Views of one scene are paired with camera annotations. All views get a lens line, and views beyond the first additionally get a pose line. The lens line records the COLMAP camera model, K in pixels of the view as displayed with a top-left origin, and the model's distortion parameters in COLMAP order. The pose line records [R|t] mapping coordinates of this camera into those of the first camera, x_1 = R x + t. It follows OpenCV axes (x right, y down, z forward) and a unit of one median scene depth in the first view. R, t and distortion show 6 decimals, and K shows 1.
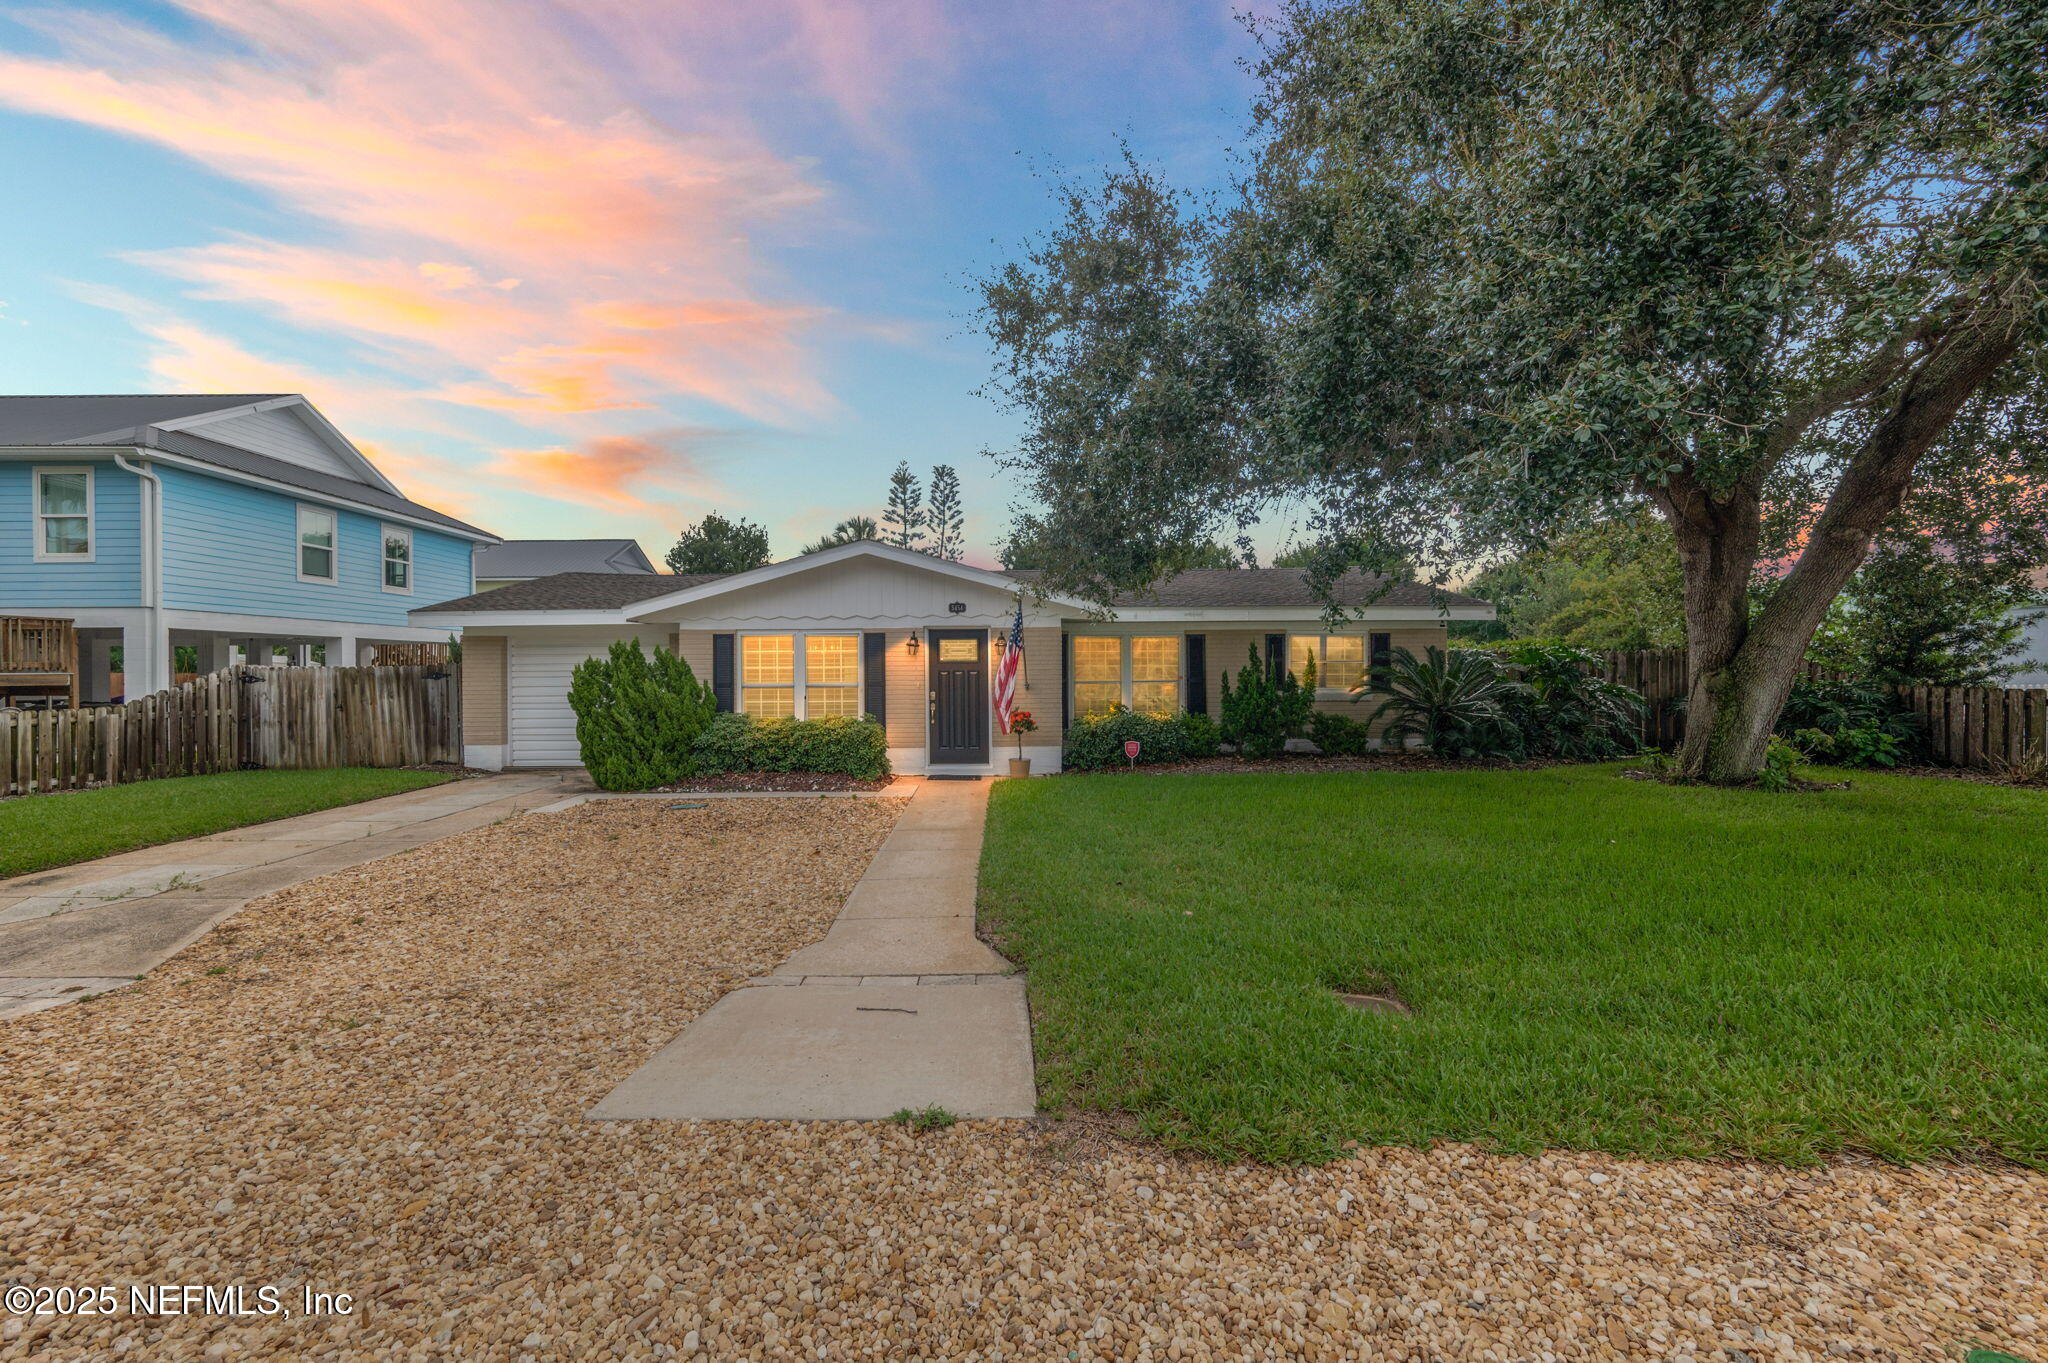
lens RADIAL K [[818.3, 0, 1014.7], [0, 818.3, 659.3], [0, 0, 1]] dist [-0.001114, -0.000128]
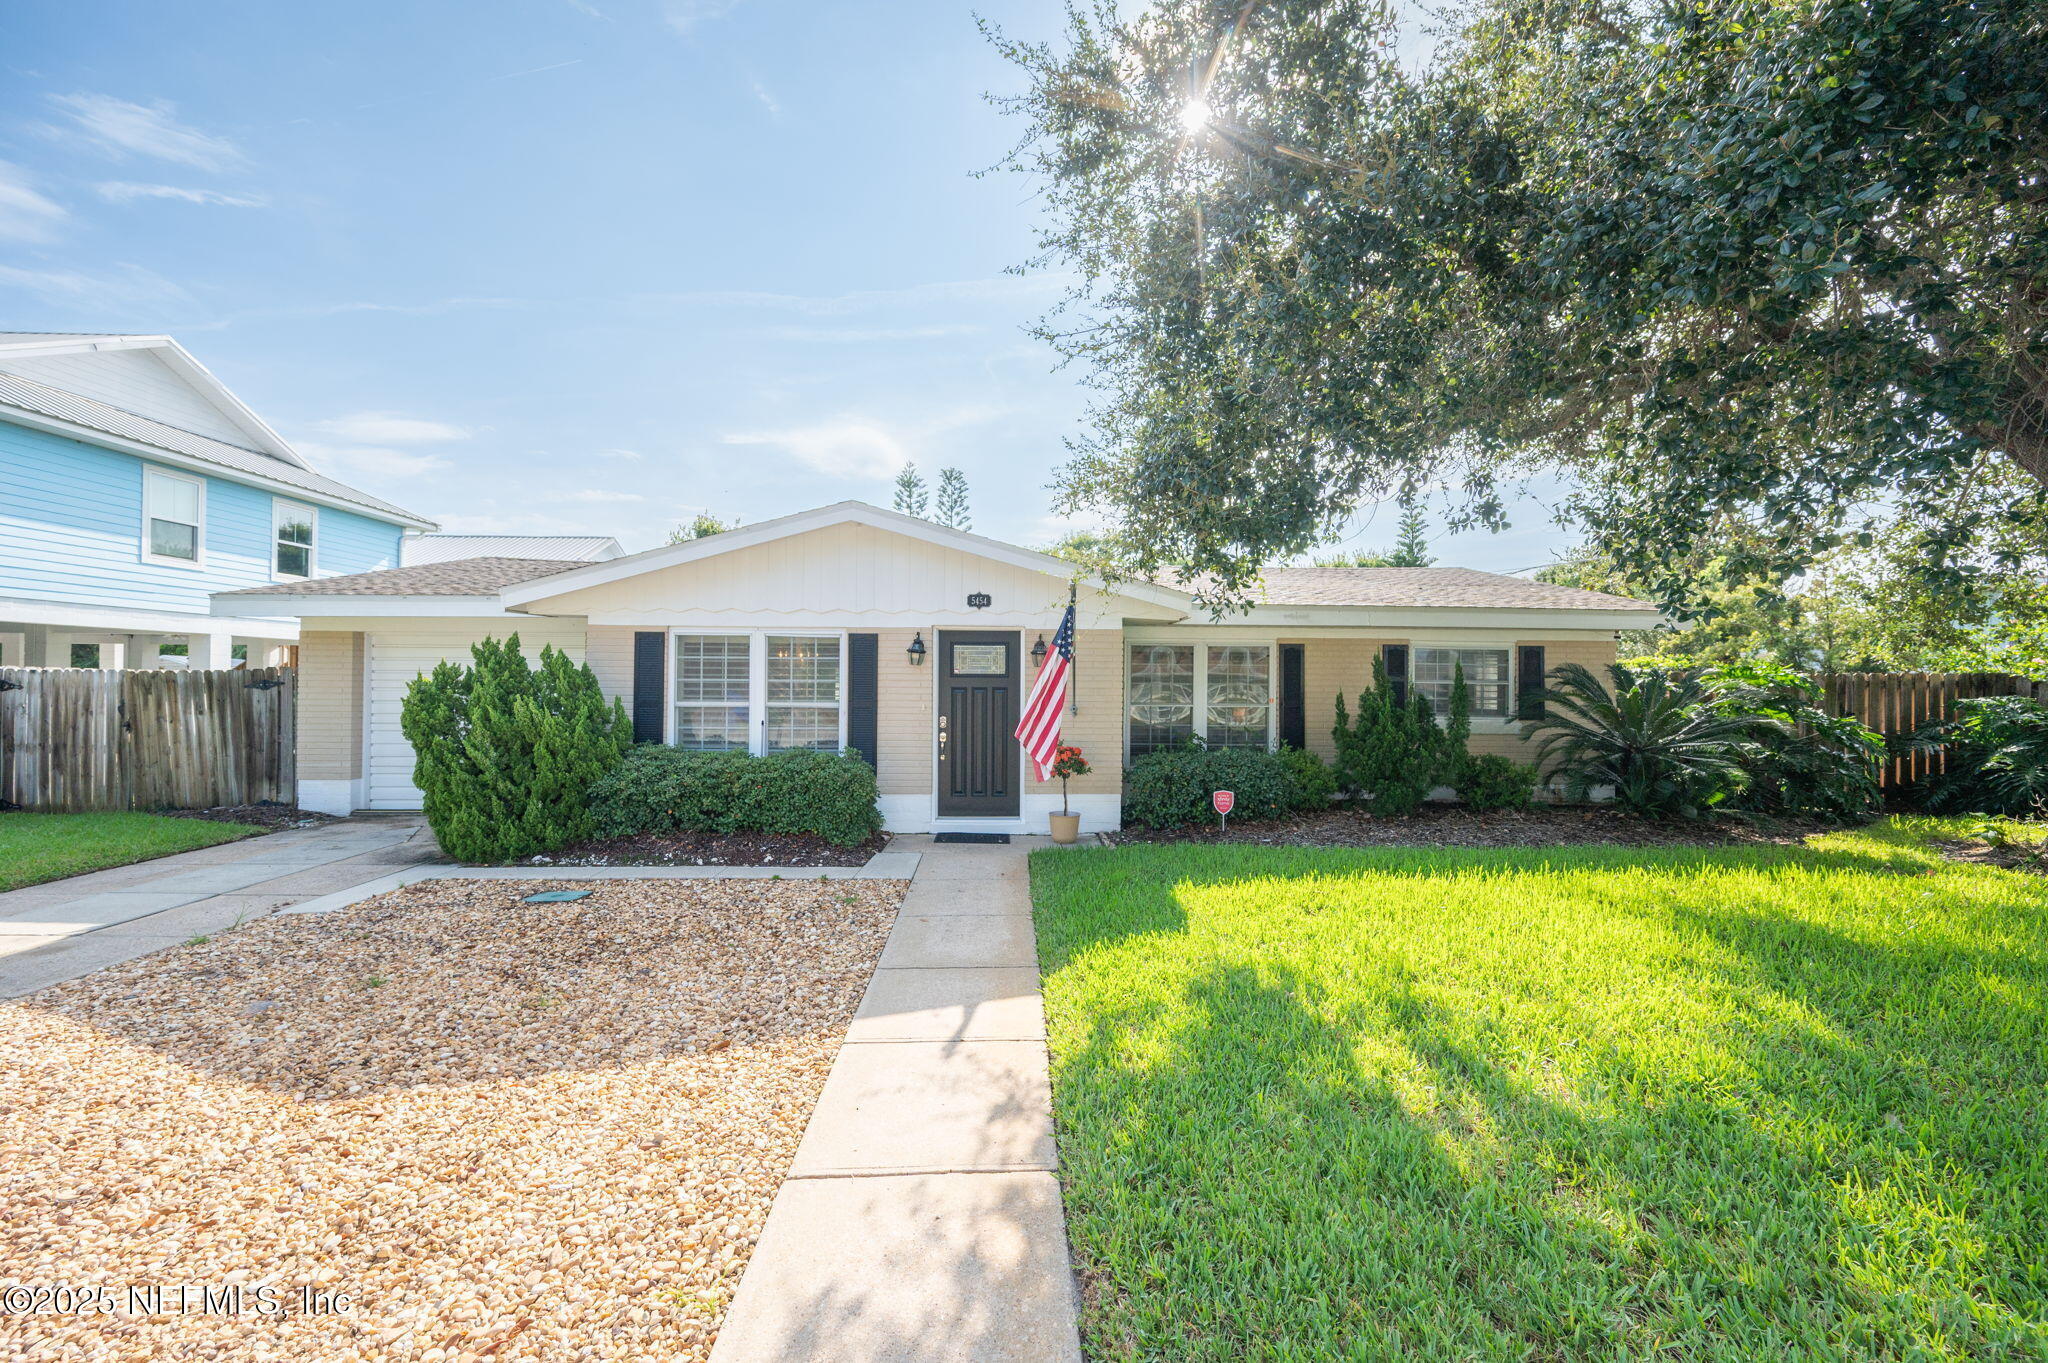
lens RADIAL K [[733.2, 0, 1034.4], [0, 733.2, 674.4], [0, 0, 1]] dist [-0.000357, -0.000025]
pose [[0.999287, 0.013802, 0.035146, -0.046345], [-0.013861, 0.999903, 0.001439, 0.000467], [-0.035122, -0.001926, 0.999381, 0.376352]]
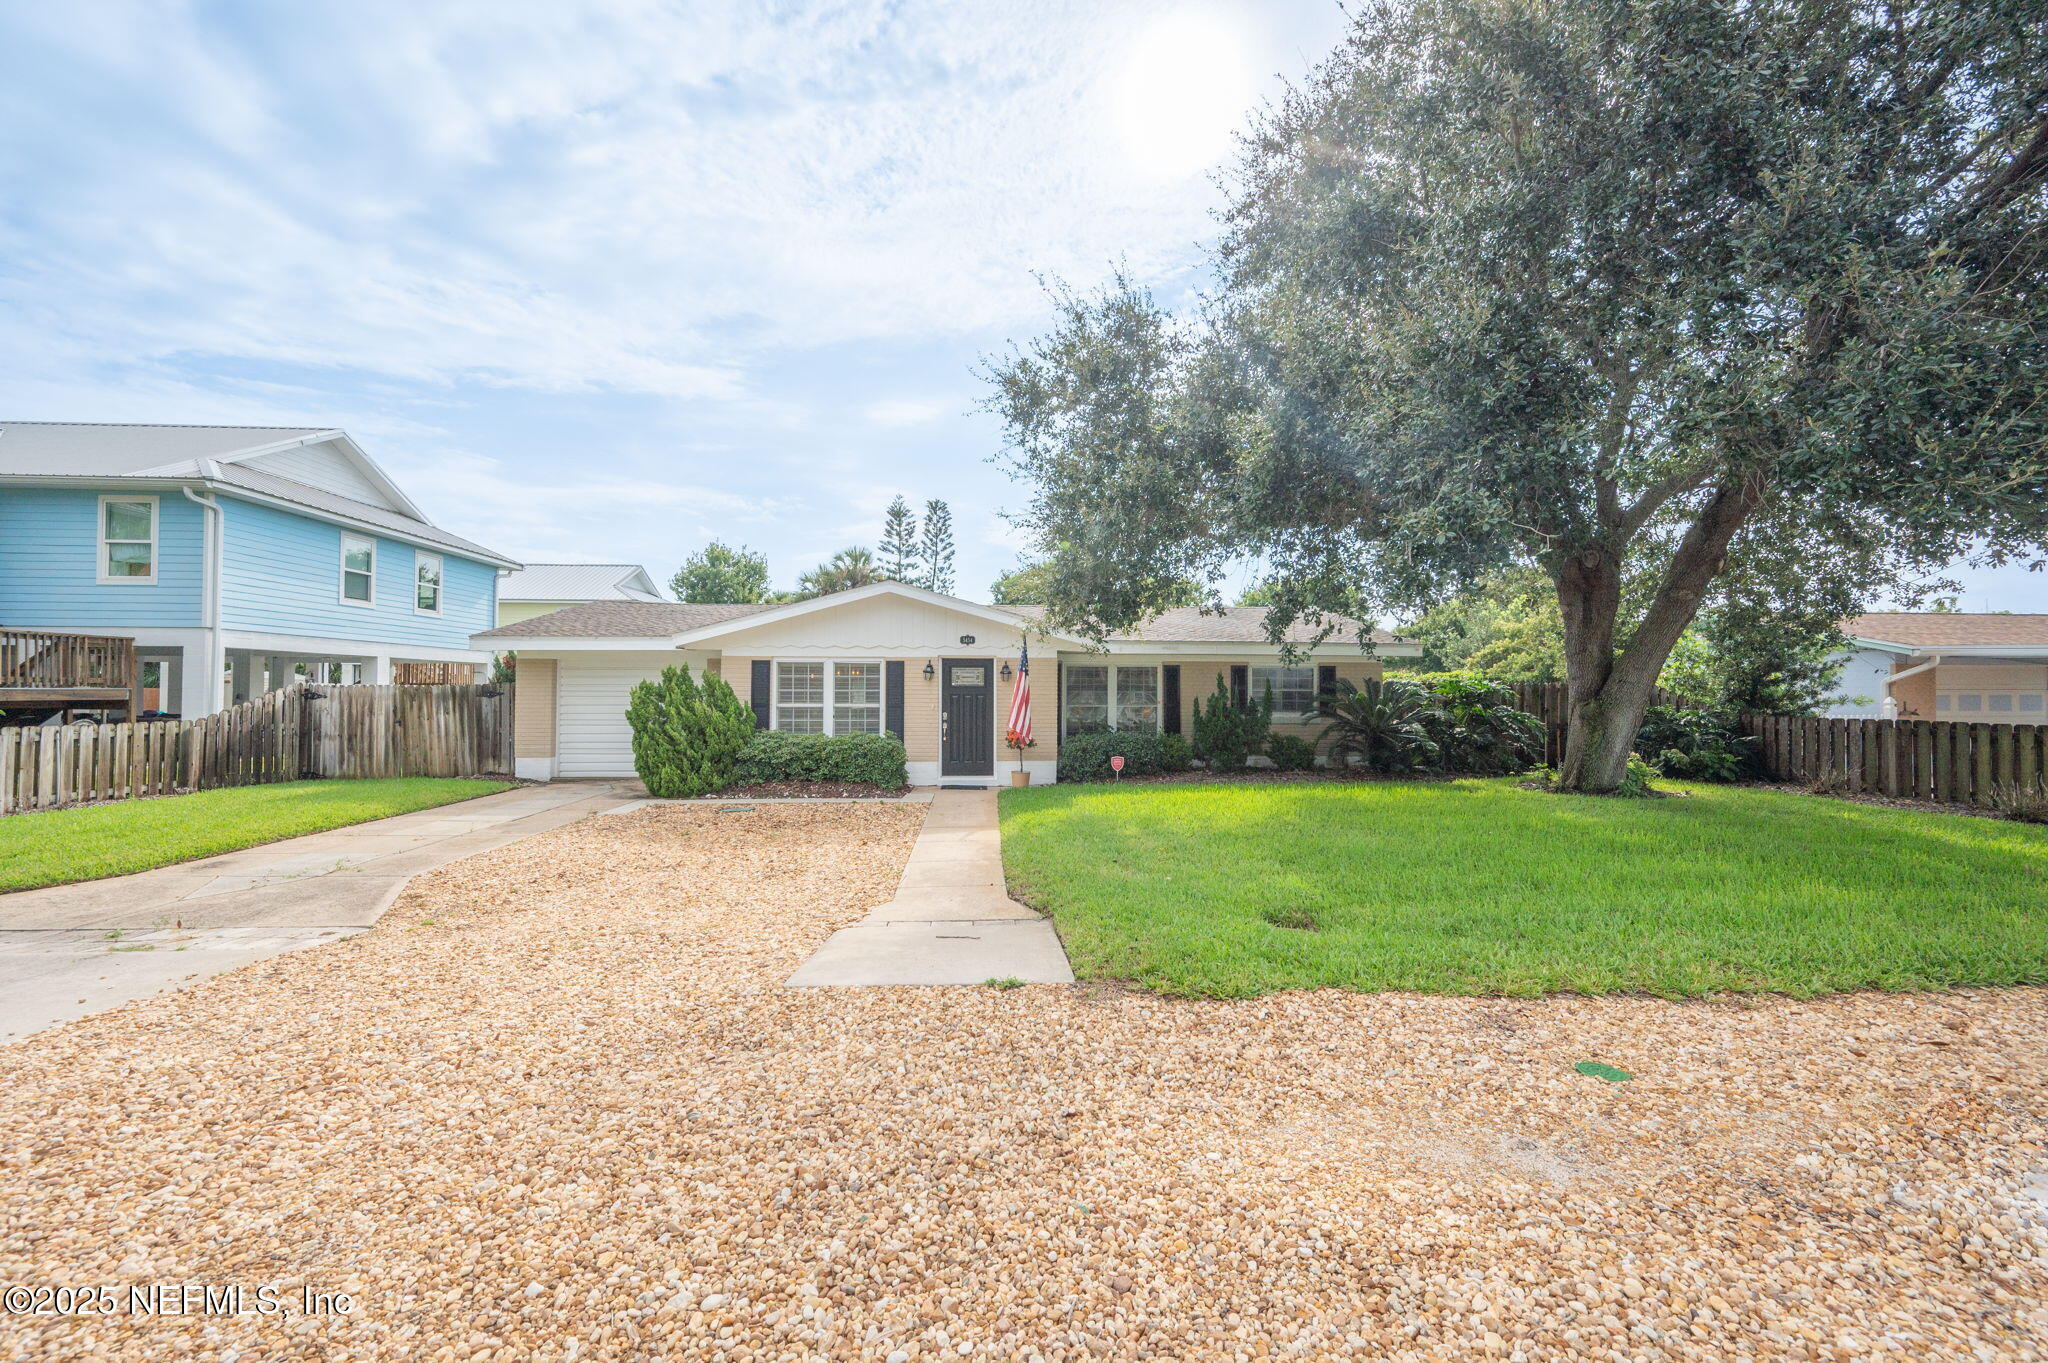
lens RADIAL K [[815.9, 0, 1032.0], [0, 815.9, 661.0], [0, 0, 1]] dist [0.000134, 0.000102]
pose [[0.998597, 0.012100, 0.051548, -0.041025], [-0.010784, 0.999611, -0.025732, -0.005050], [-0.051840, 0.025140, 0.998339, -0.162982]]
